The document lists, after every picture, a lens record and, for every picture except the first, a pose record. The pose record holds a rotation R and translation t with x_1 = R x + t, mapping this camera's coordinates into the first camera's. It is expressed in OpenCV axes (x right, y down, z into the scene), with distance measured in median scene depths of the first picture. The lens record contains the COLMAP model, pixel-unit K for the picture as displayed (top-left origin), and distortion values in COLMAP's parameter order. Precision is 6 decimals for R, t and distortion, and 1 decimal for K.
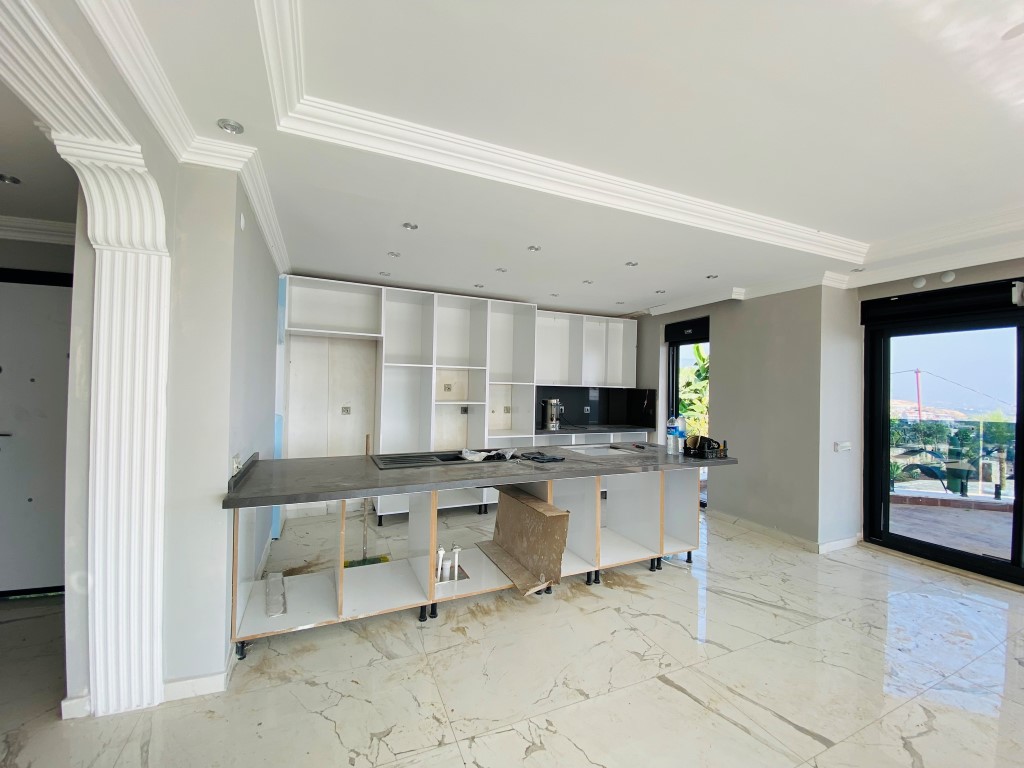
lens RADIAL K [[414.1, 0, 516.9], [0, 414.1, 386.2], [0, 0, 1]] dist [0.015592, -0.014527]
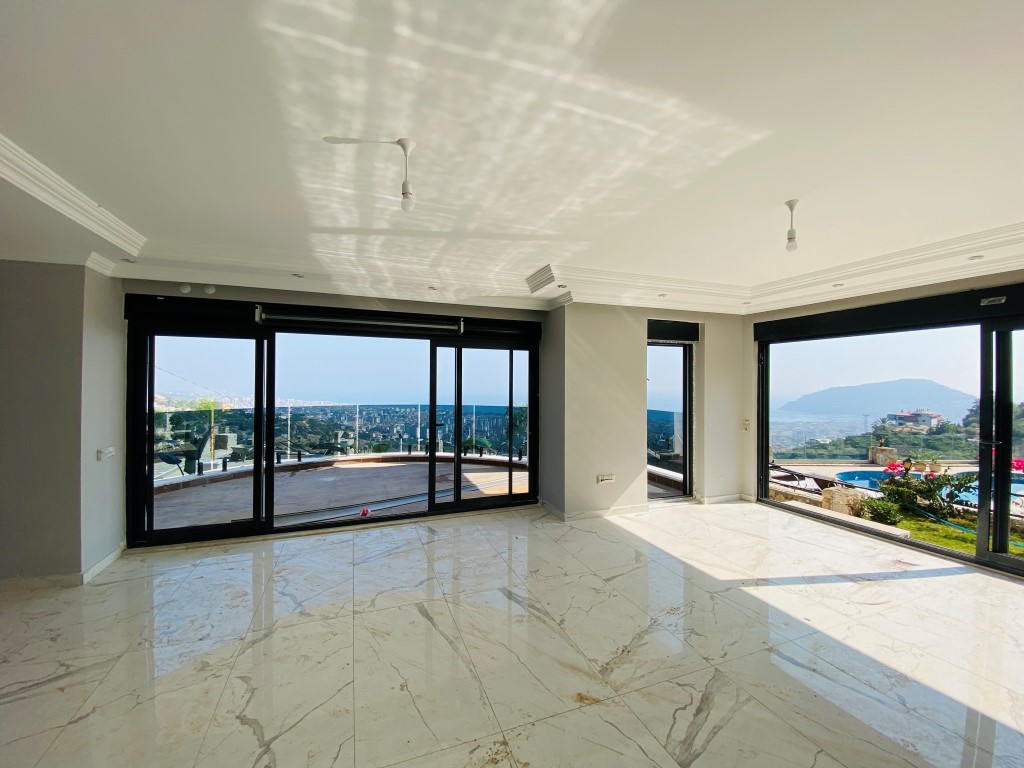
lens RADIAL K [[406.8, 0, 514.0], [0, 406.8, 384.7], [0, 0, 1]] dist [0.021100, -0.020327]
pose [[0.046825, -0.015161, 0.998788, -0.045721], [-0.011795, 0.999807, 0.015729, -0.027926], [-0.998833, -0.012518, 0.046637, 0.098340]]
